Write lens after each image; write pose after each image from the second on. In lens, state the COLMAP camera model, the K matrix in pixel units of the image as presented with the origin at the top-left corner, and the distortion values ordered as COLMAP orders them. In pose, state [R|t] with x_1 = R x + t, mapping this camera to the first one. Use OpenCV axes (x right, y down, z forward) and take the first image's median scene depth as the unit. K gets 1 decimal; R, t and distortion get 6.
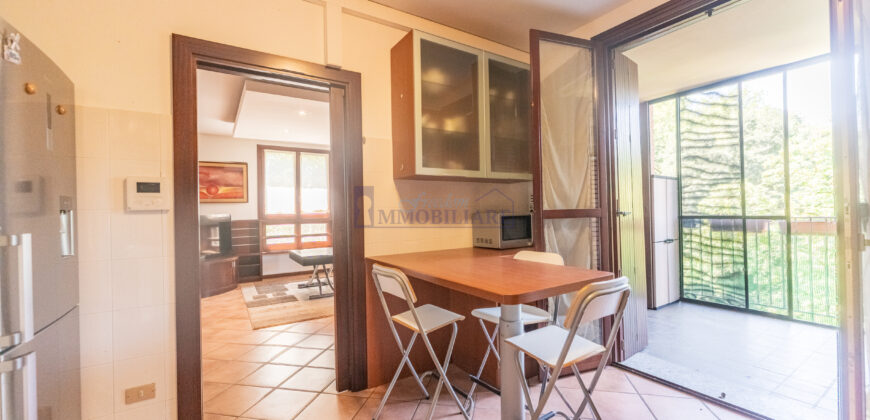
lens RADIAL K [[344.2, 0, 436.0], [0, 344.2, 210.2], [0, 0, 1]] dist [-0.002046, -0.000457]
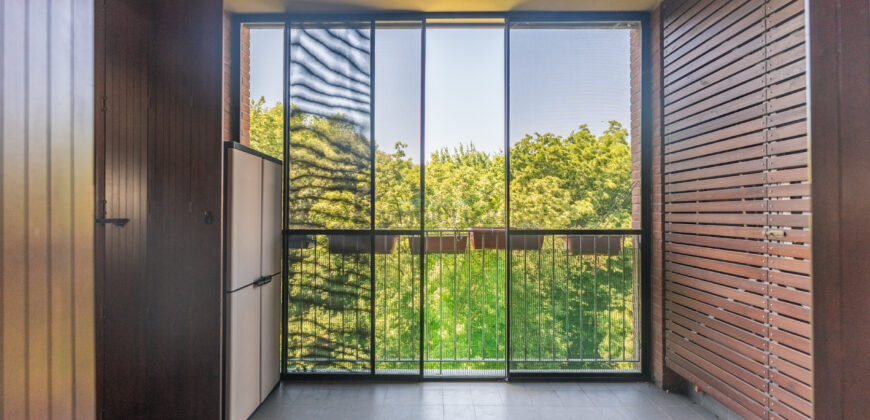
lens RADIAL K [[344.2, 0, 435.6], [0, 344.2, 208.1], [0, 0, 1]] dist [-0.002046, -0.000457]
pose [[0.530372, 0.029121, 0.847265, 0.370538], [-0.017252, 0.999574, -0.023557, -0.010741], [-0.847589, -0.002123, 0.530648, 0.503267]]
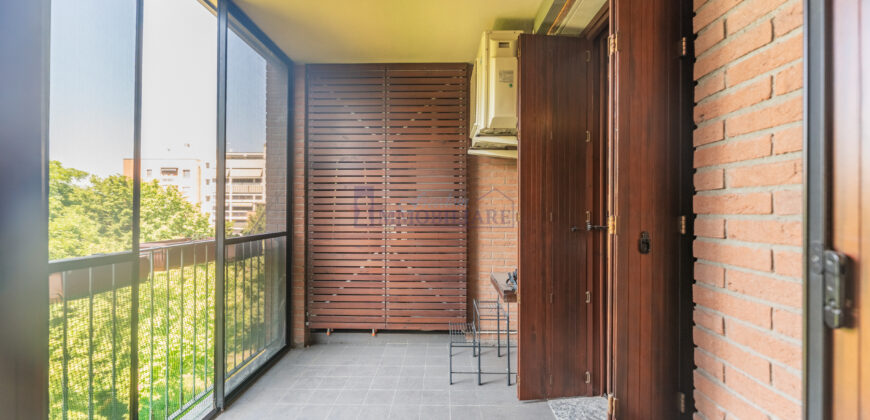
lens RADIAL K [[344.2, 0, 434.6], [0, 344.2, 204.7], [0, 0, 1]] dist [-0.002046, -0.000457]
pose [[-0.832475, 0.014716, 0.553866, 0.378947], [0.010994, 0.999889, -0.010043, -0.040826], [-0.553953, -0.002271, -0.832545, 0.960279]]
